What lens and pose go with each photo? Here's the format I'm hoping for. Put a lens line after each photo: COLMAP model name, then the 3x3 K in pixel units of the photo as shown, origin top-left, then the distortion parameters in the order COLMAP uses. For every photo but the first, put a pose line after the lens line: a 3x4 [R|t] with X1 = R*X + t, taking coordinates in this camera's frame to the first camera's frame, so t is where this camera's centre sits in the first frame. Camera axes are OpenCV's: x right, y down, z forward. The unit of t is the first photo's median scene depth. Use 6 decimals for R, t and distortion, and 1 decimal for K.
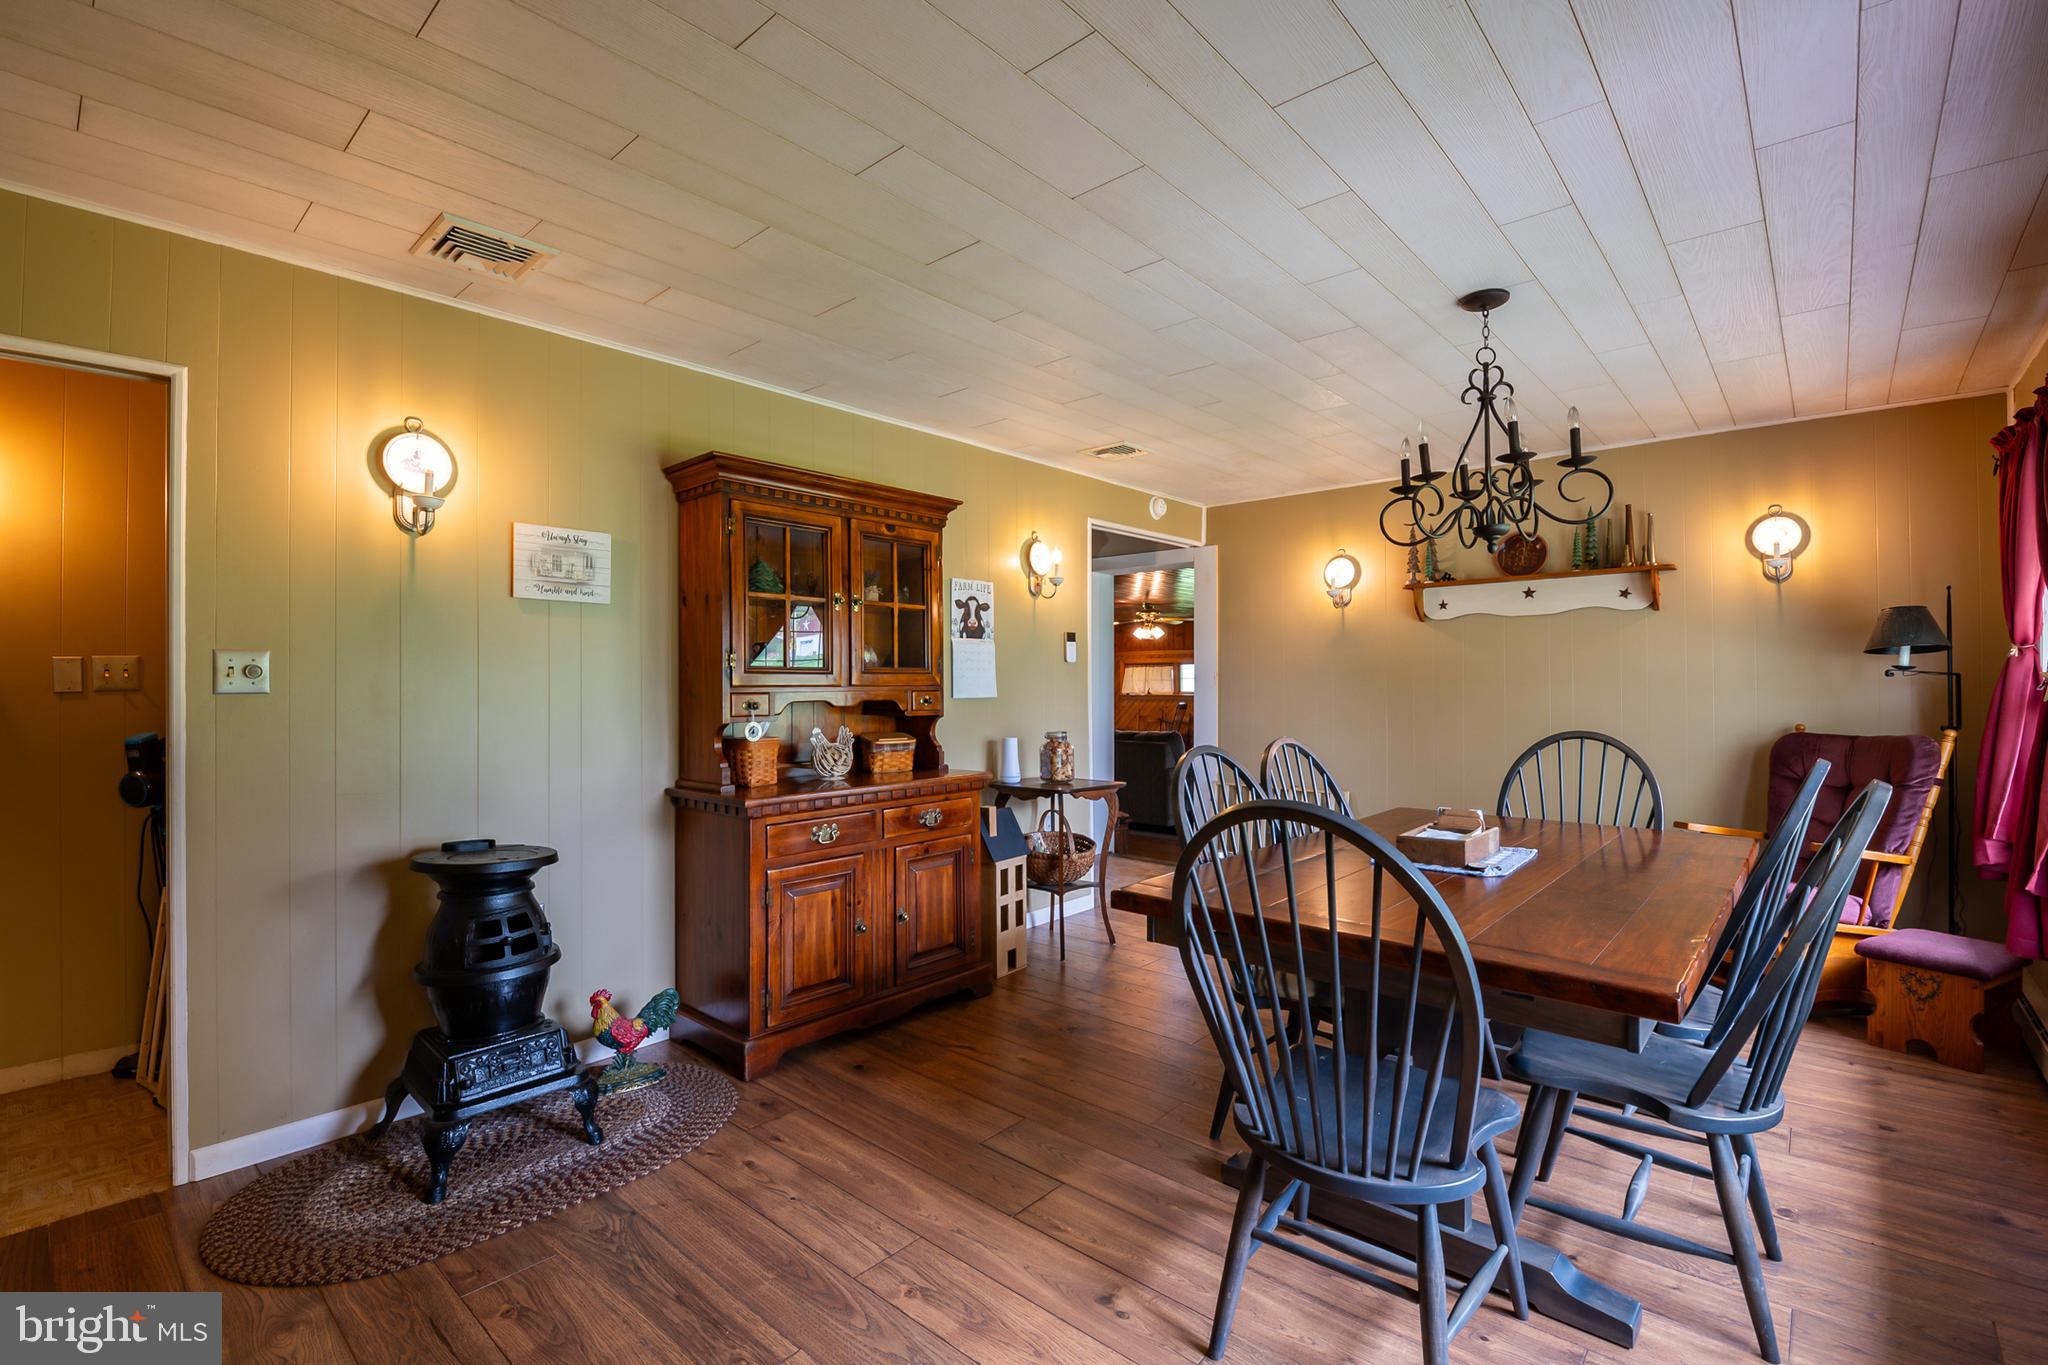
lens RADIAL K [[916.2, 0, 1024.0], [0, 916.2, 682.5], [0, 0, 1]] dist [-0.001349, -0.000155]
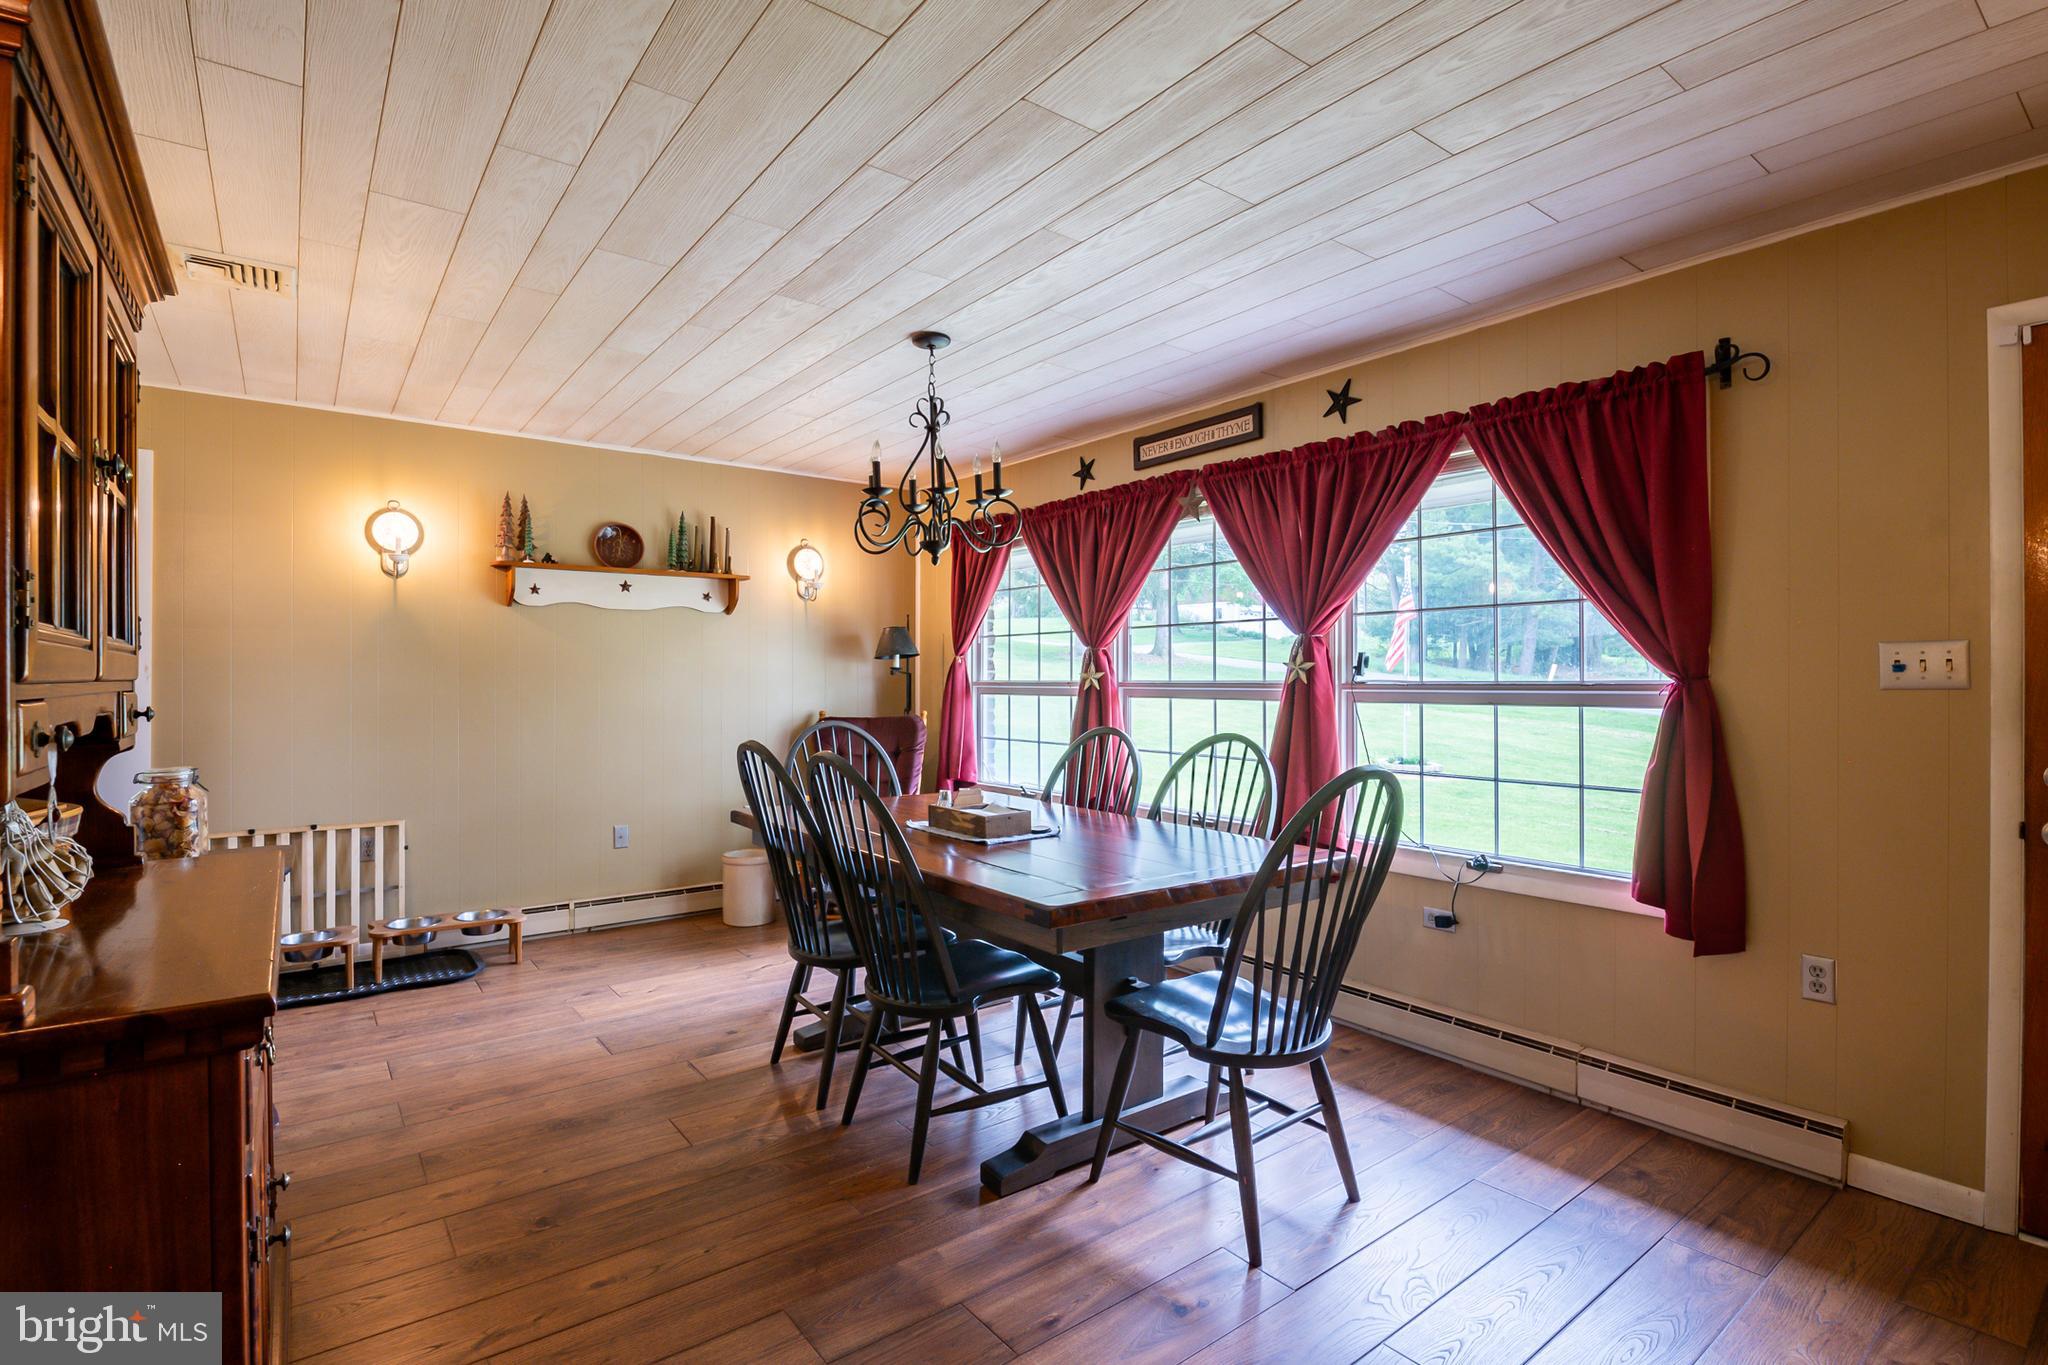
lens RADIAL K [[986.0, 0, 1024.0], [0, 986.0, 682.5], [0, 0, 1]] dist [0.001487, -0.000221]
pose [[0.201526, -0.003828, 0.979476, -0.410400], [-0.002808, 0.999986, 0.004486, -0.001813], [-0.979479, -0.003654, 0.201513, 0.399200]]
